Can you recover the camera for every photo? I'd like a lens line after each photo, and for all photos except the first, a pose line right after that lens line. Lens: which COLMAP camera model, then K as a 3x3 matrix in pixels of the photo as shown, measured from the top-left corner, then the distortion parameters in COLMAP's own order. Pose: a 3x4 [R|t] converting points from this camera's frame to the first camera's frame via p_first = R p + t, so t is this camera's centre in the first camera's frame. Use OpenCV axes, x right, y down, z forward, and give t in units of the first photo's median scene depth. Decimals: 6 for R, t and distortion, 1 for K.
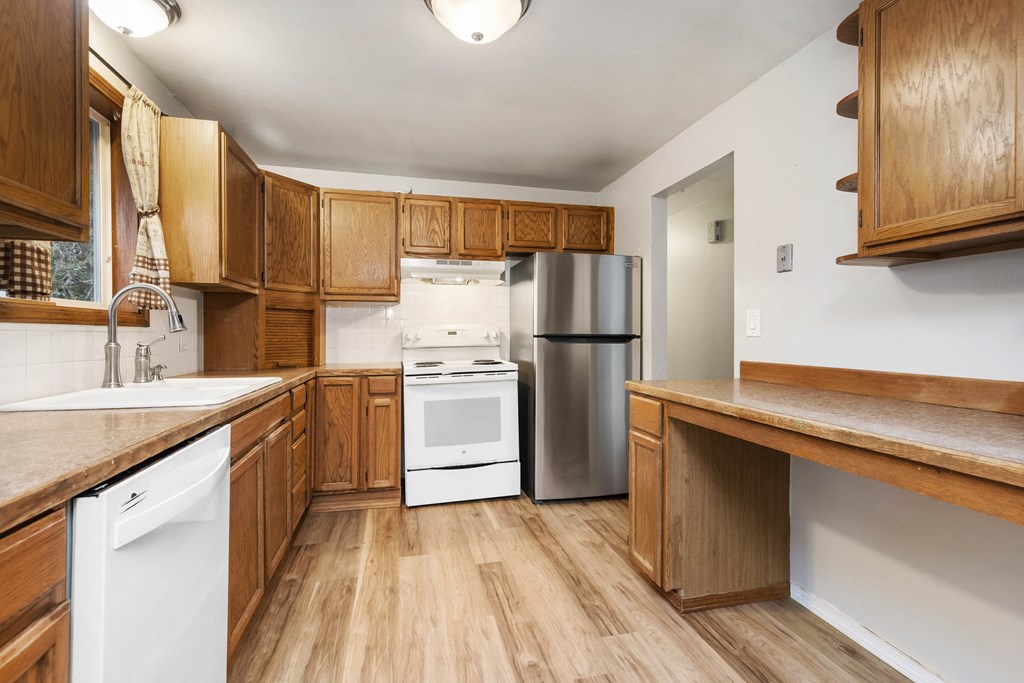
lens RADIAL K [[471.9, 0, 510.2], [0, 471.9, 336.7], [0, 0, 1]] dist [0.007302, 0.000000]
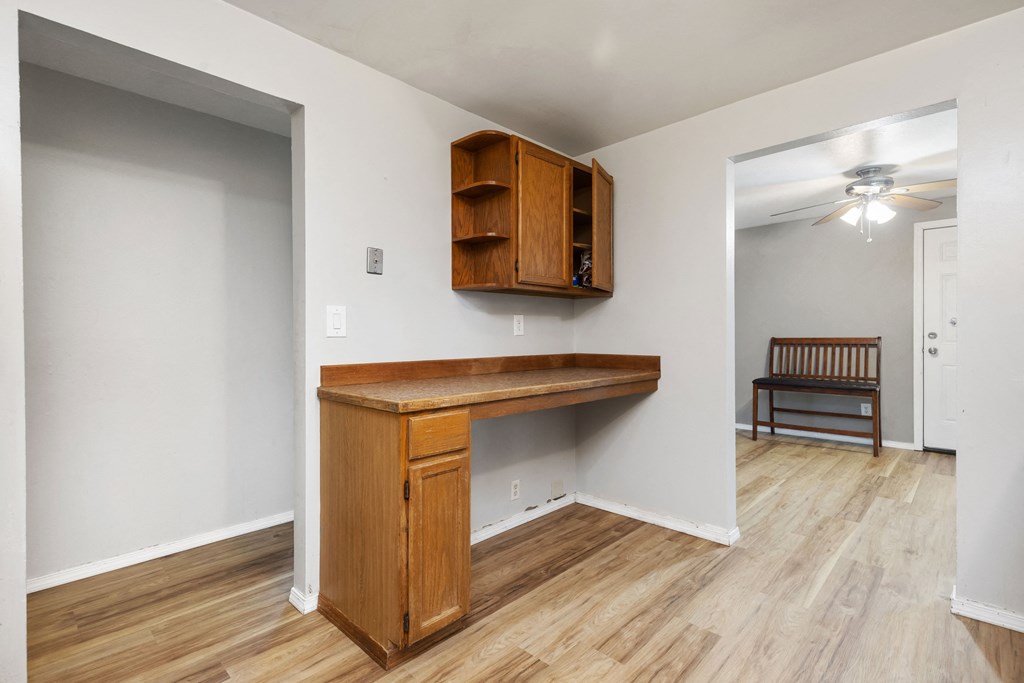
lens RADIAL K [[471.9, 0, 510.2], [0, 471.9, 336.7], [0, 0, 1]] dist [0.007302, 0.000000]
pose [[-0.532702, -0.002106, 0.846300, -0.546784], [0.006451, 0.999958, 0.006549, -0.005967], [-0.846278, 0.008948, -0.532666, 1.569817]]
